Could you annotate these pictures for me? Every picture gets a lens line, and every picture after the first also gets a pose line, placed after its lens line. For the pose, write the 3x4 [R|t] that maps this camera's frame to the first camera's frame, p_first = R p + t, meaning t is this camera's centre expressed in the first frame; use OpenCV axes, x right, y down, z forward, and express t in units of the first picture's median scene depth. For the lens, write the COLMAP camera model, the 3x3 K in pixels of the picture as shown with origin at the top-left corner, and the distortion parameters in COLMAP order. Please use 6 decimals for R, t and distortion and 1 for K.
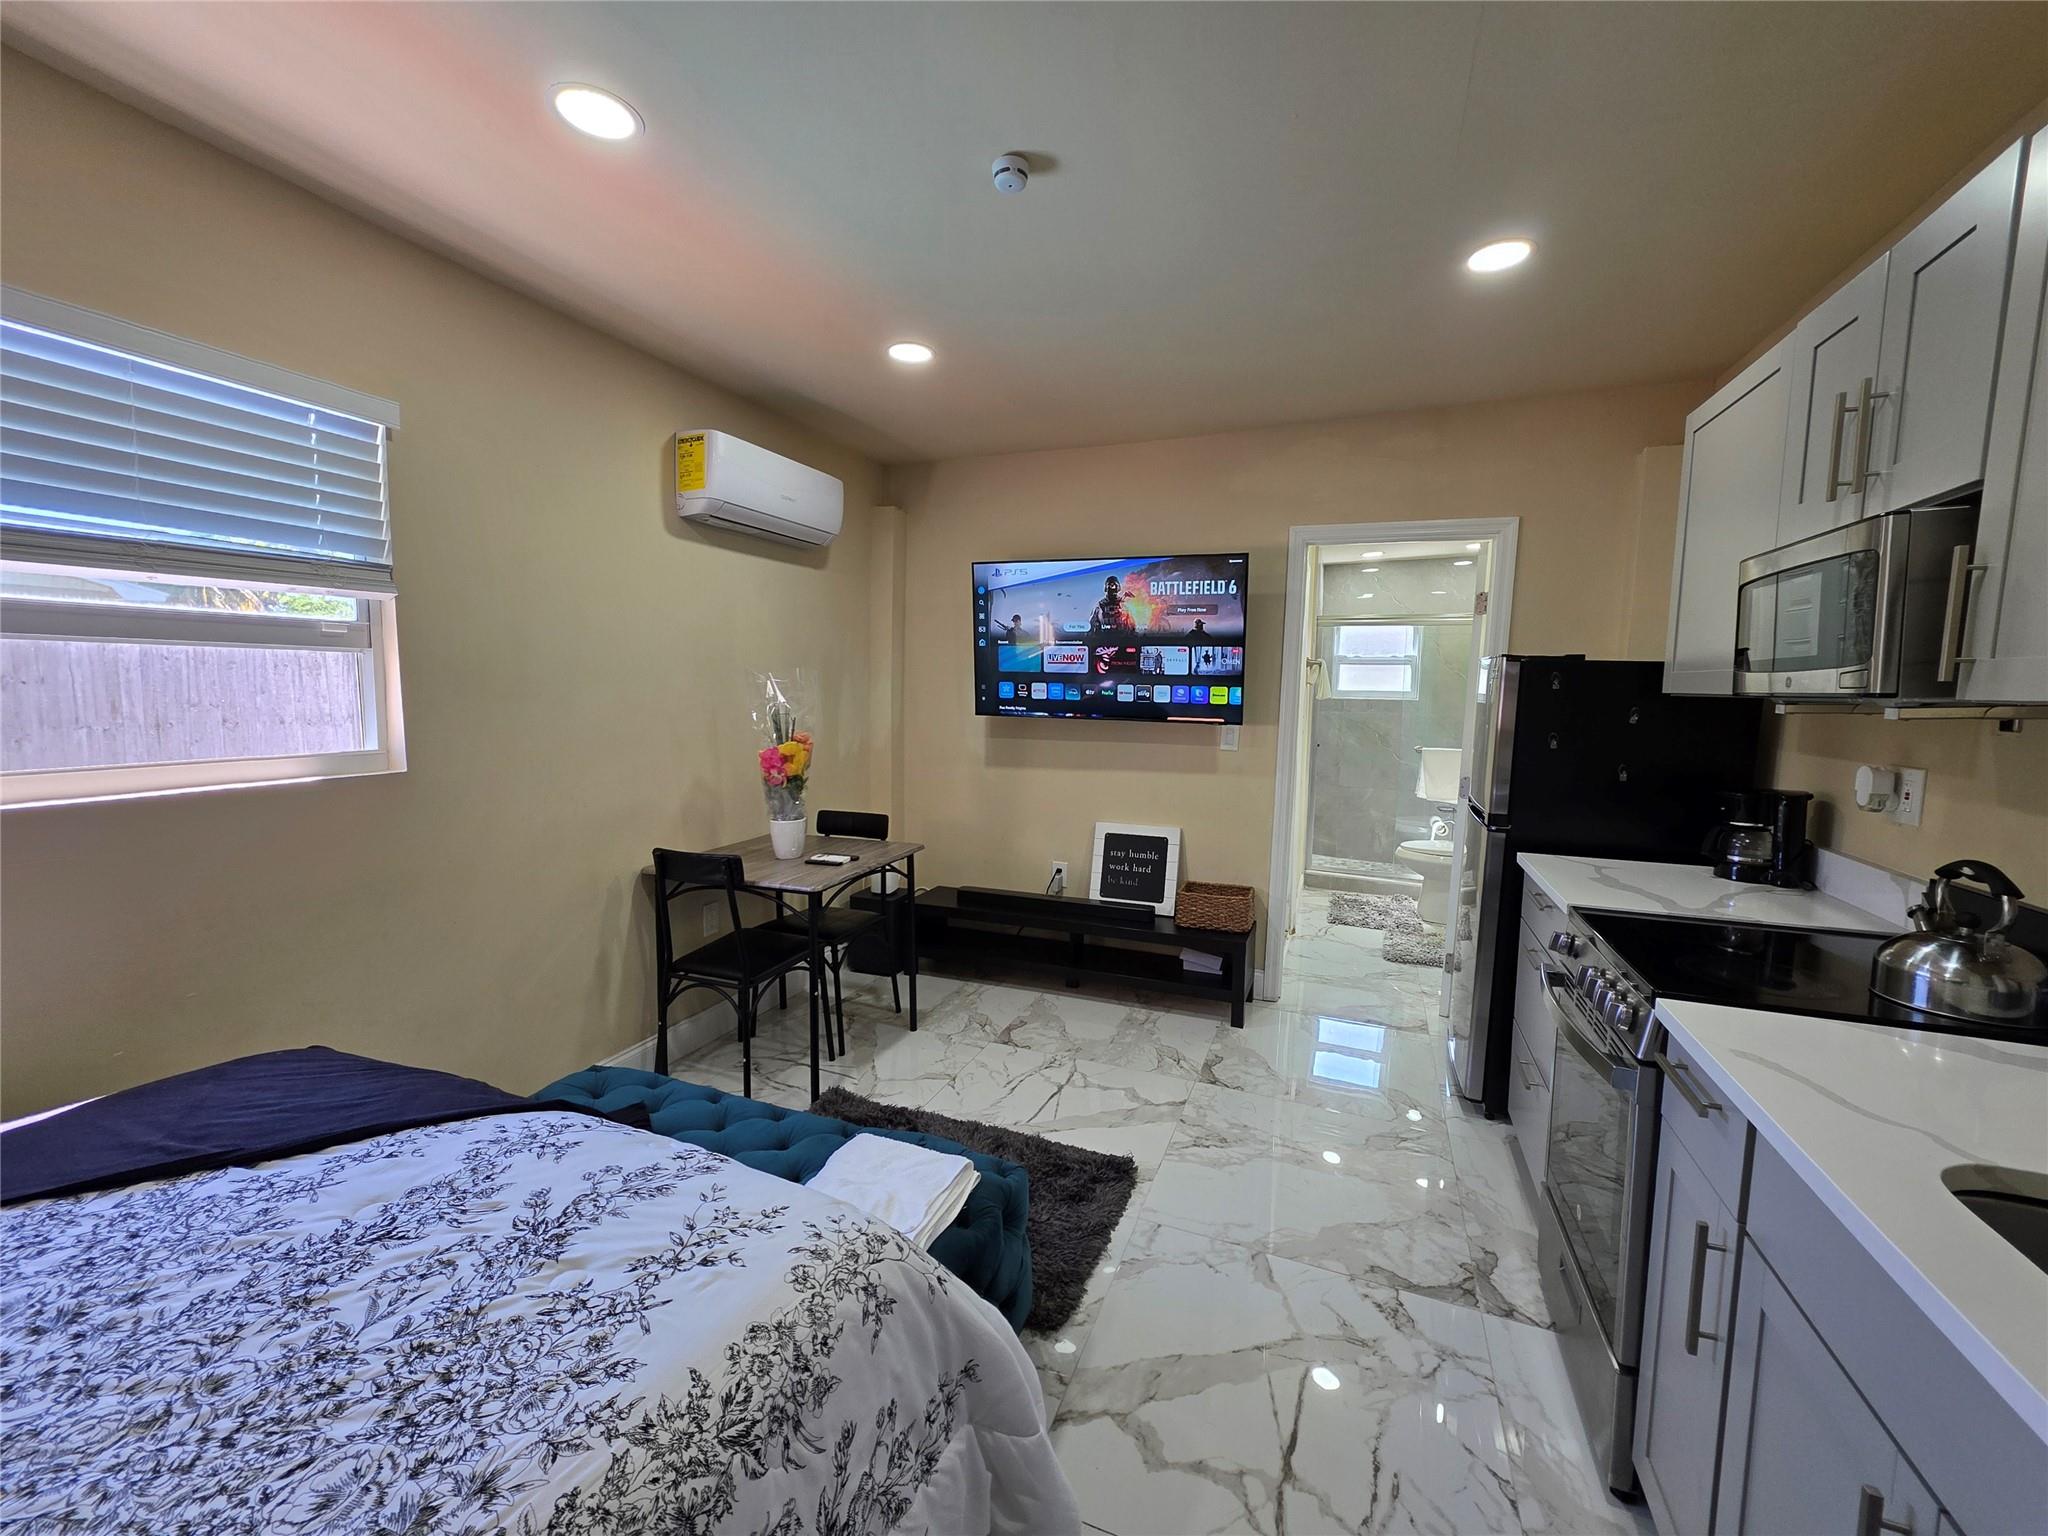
lens RADIAL K [[822.7, 0, 1027.8], [0, 822.7, 759.5], [0, 0, 1]] dist [0.001309, 0.000631]
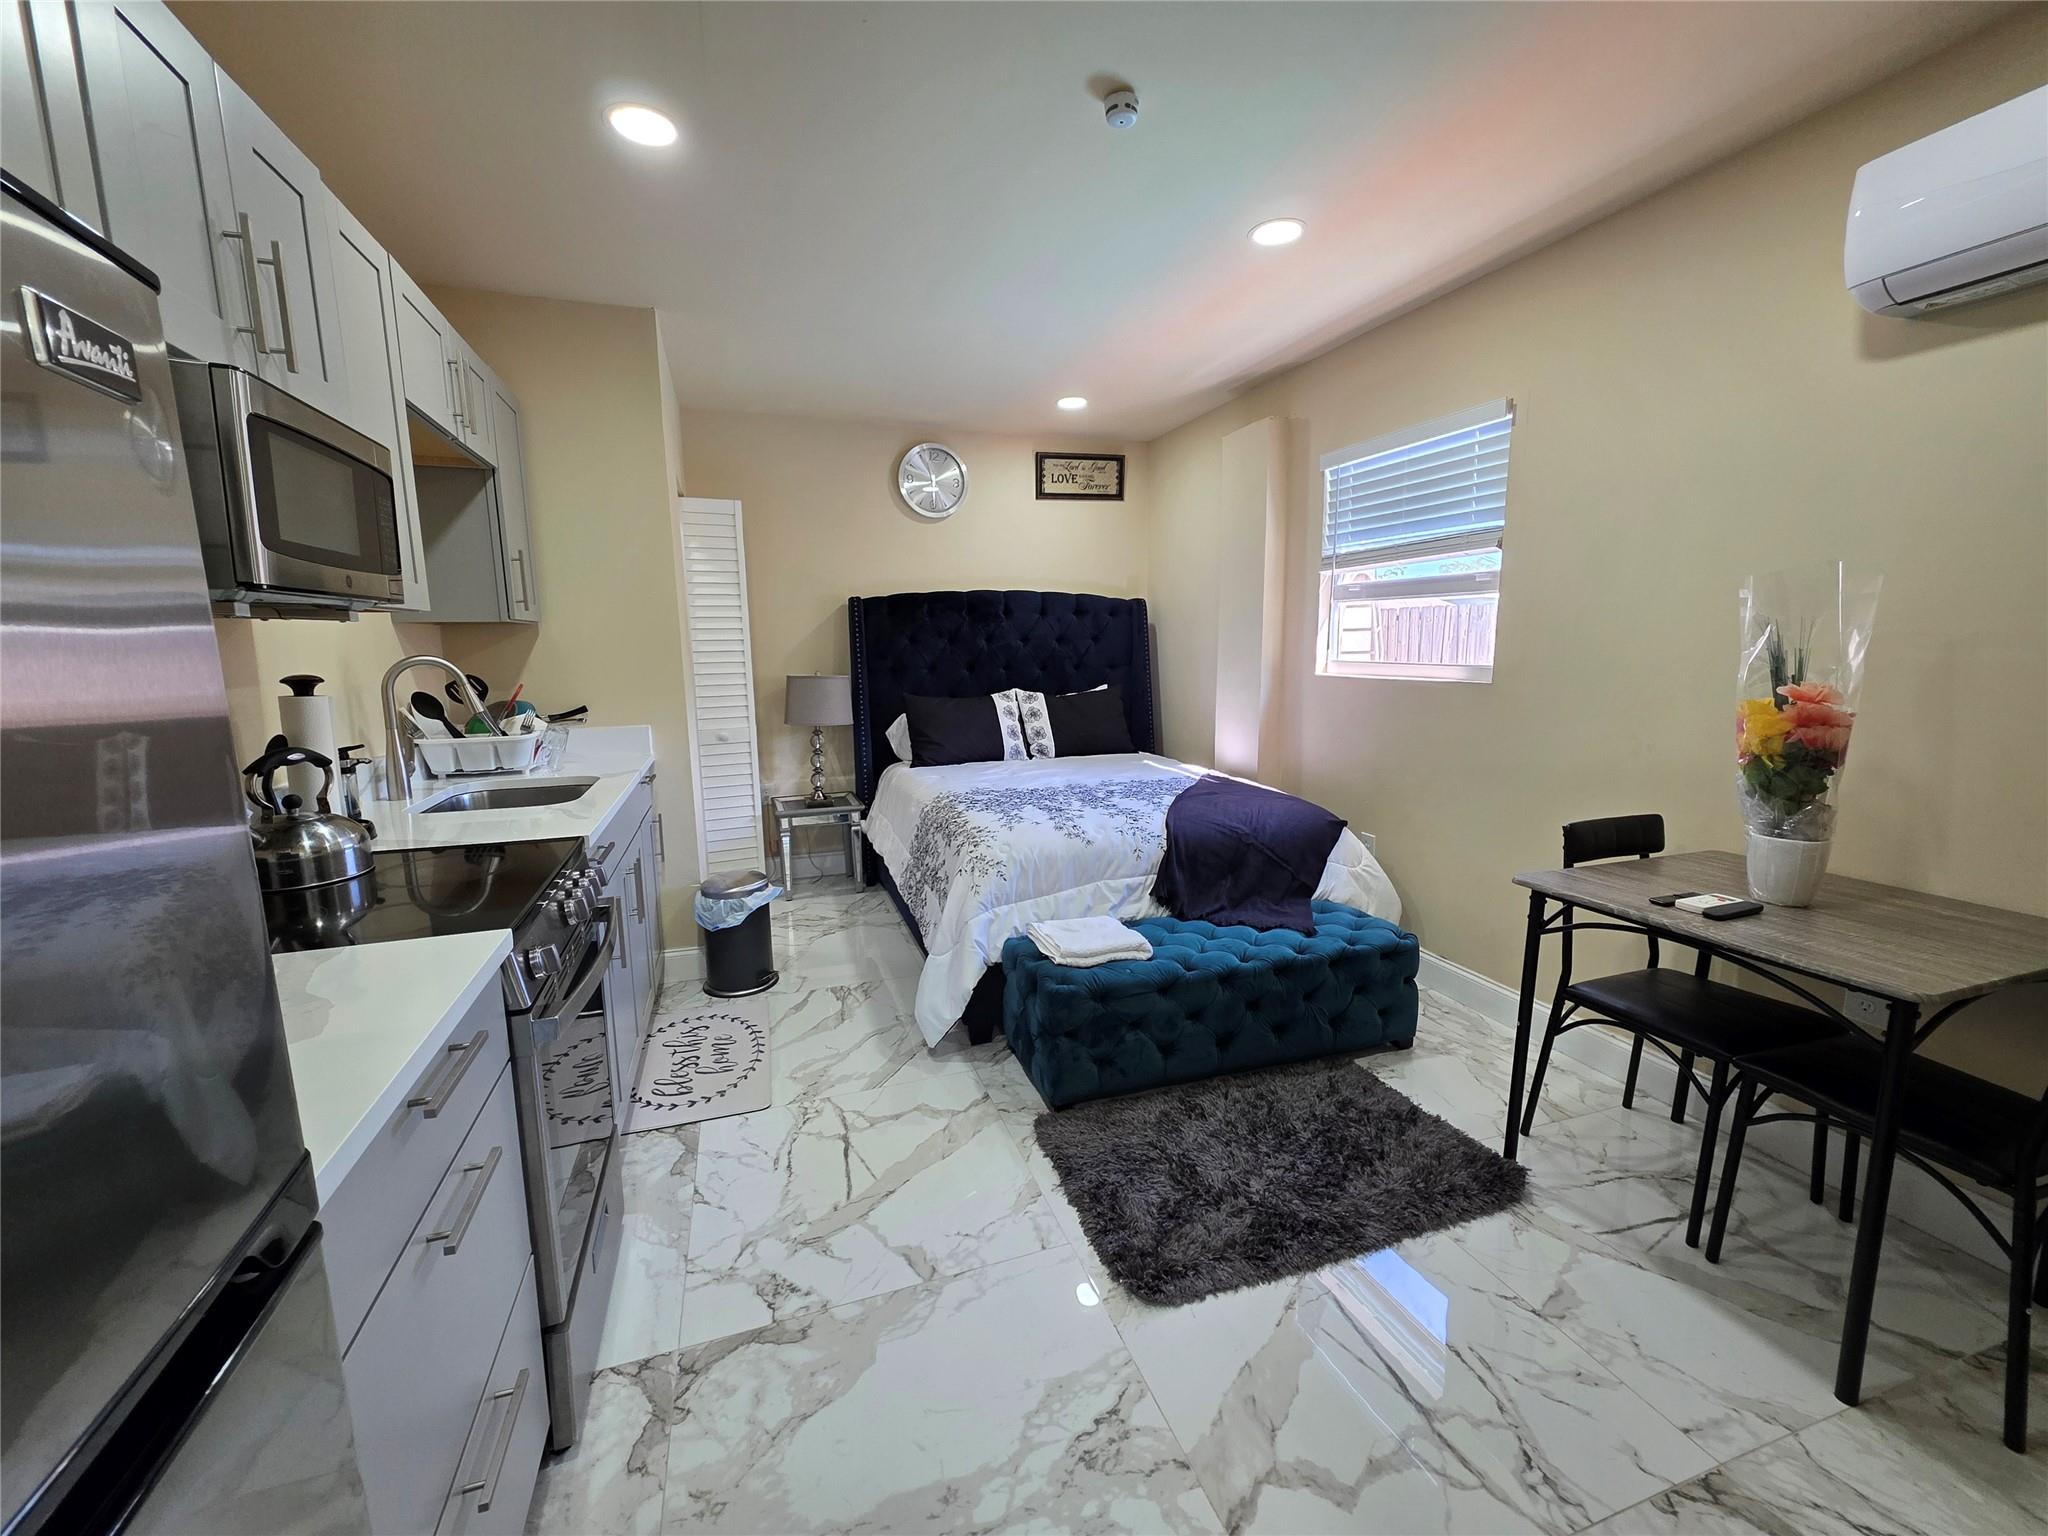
lens RADIAL K [[822.7, 0, 1033.9], [0, 822.7, 767.0], [0, 0, 1]] dist [0.001309, 0.000631]
pose [[-0.753278, 0.097254, -0.650472, 0.774699], [-0.058471, 0.975188, 0.213515, -0.108454], [0.655098, 0.198870, -0.728901, 1.751383]]
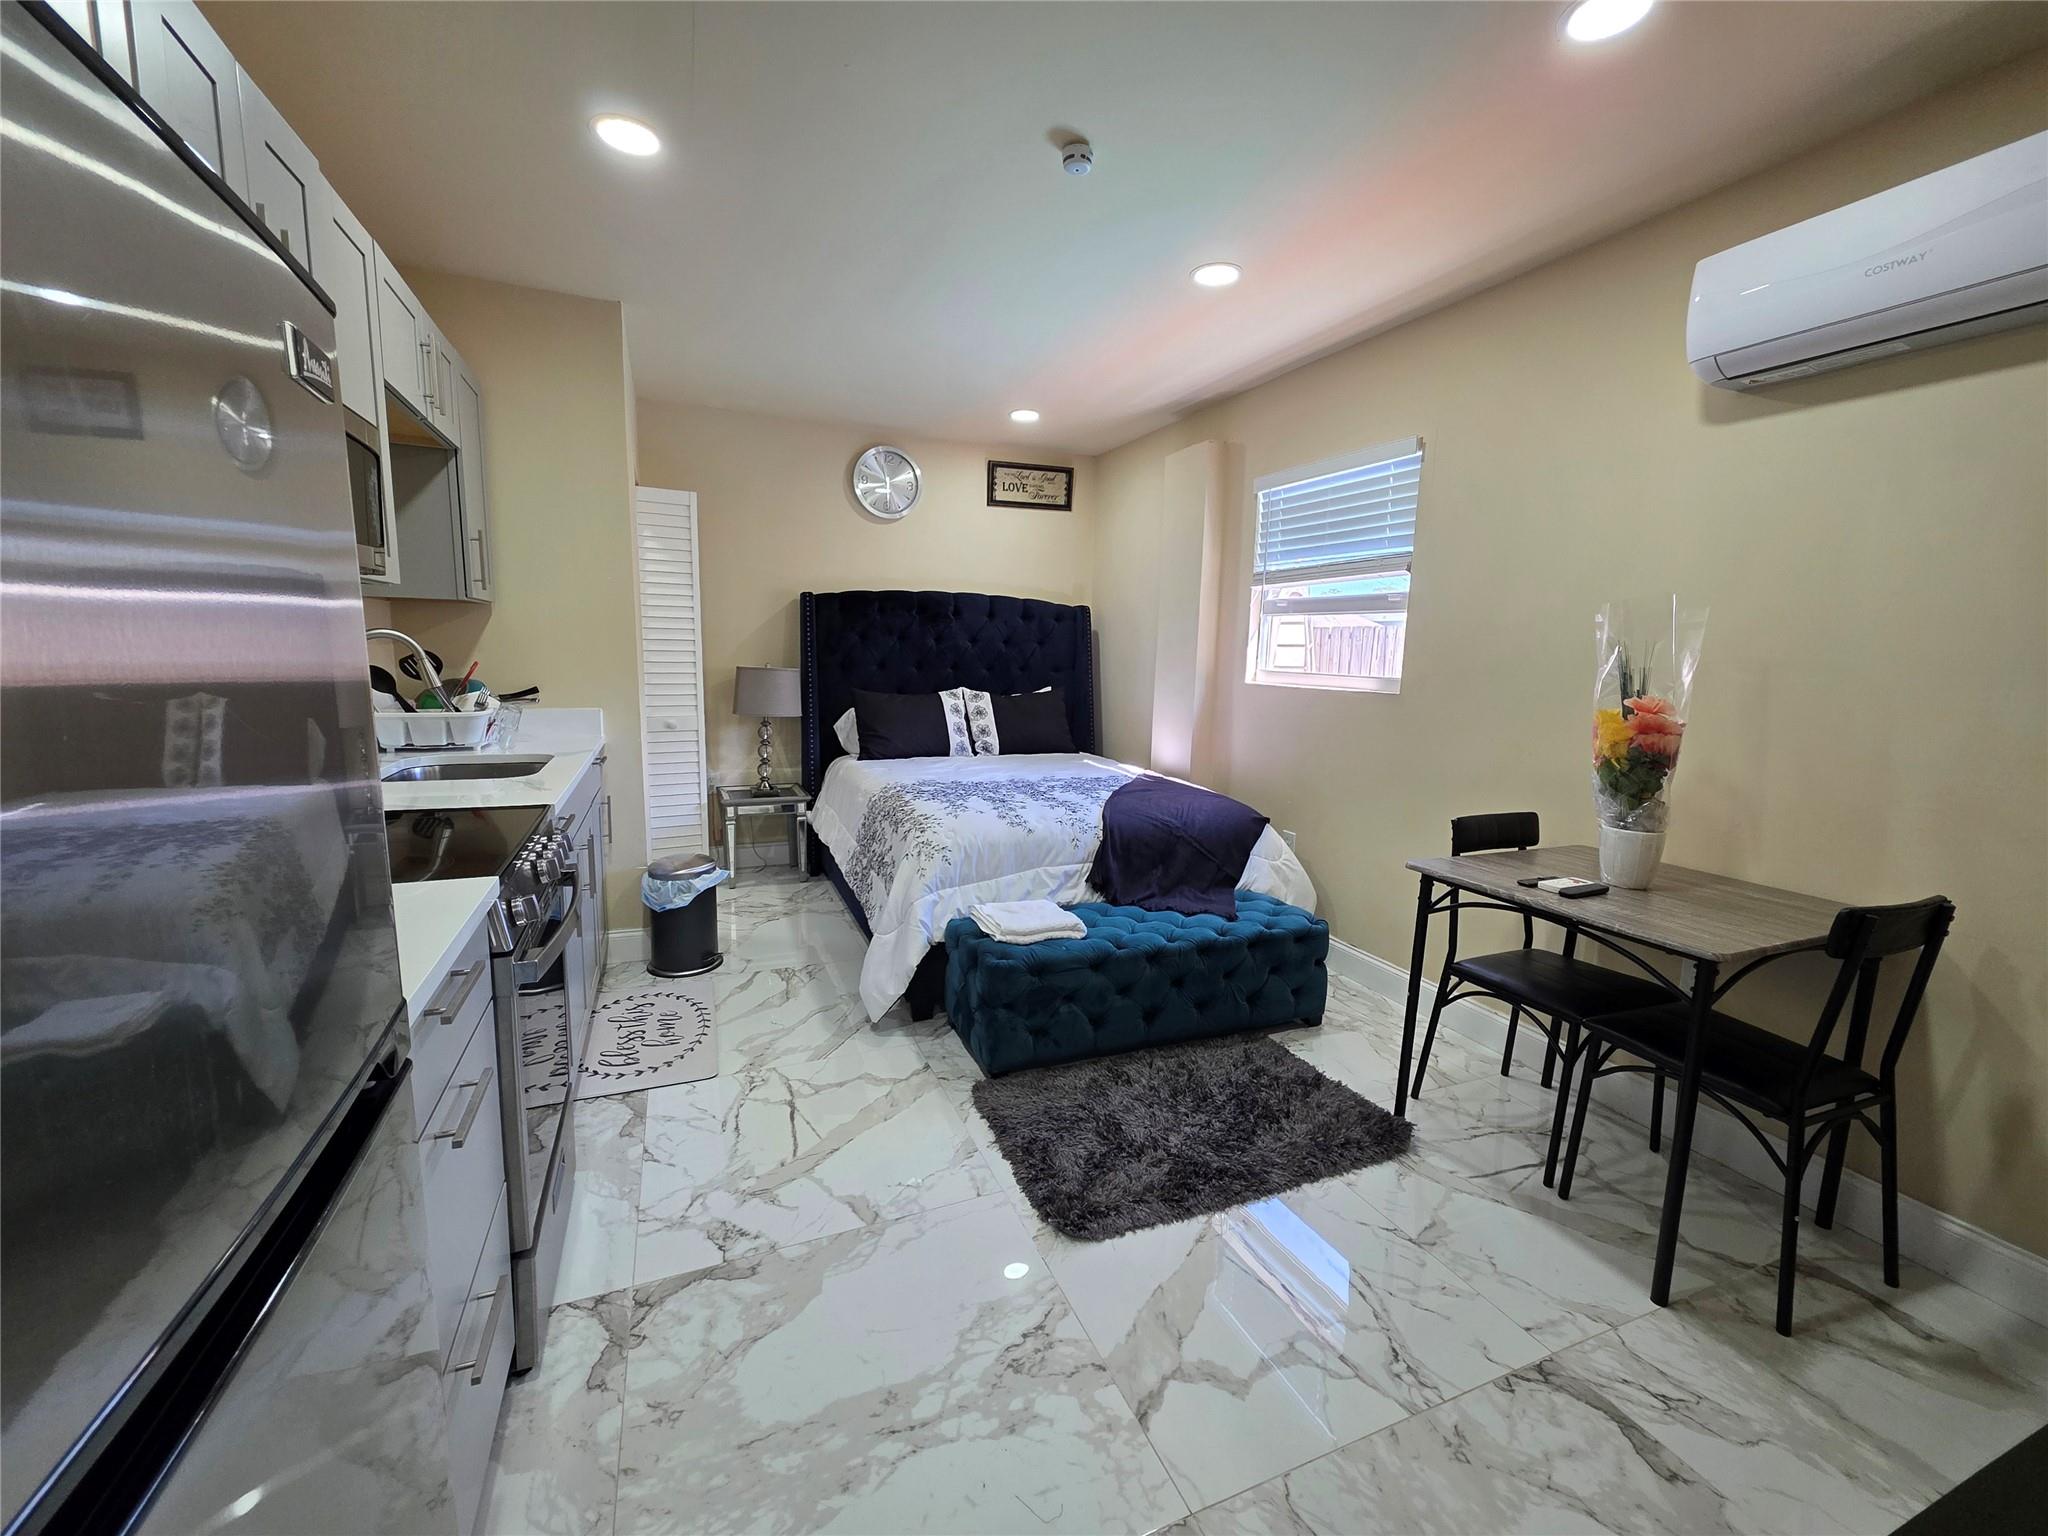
lens RADIAL K [[822.7, 0, 1037.6], [0, 822.7, 763.7], [0, 0, 1]] dist [0.001309, 0.000631]
pose [[-0.704402, 0.069550, -0.706385, 0.841603], [-0.100150, 0.975494, 0.195914, -0.099738], [0.702700, 0.208747, -0.680175, 1.816997]]
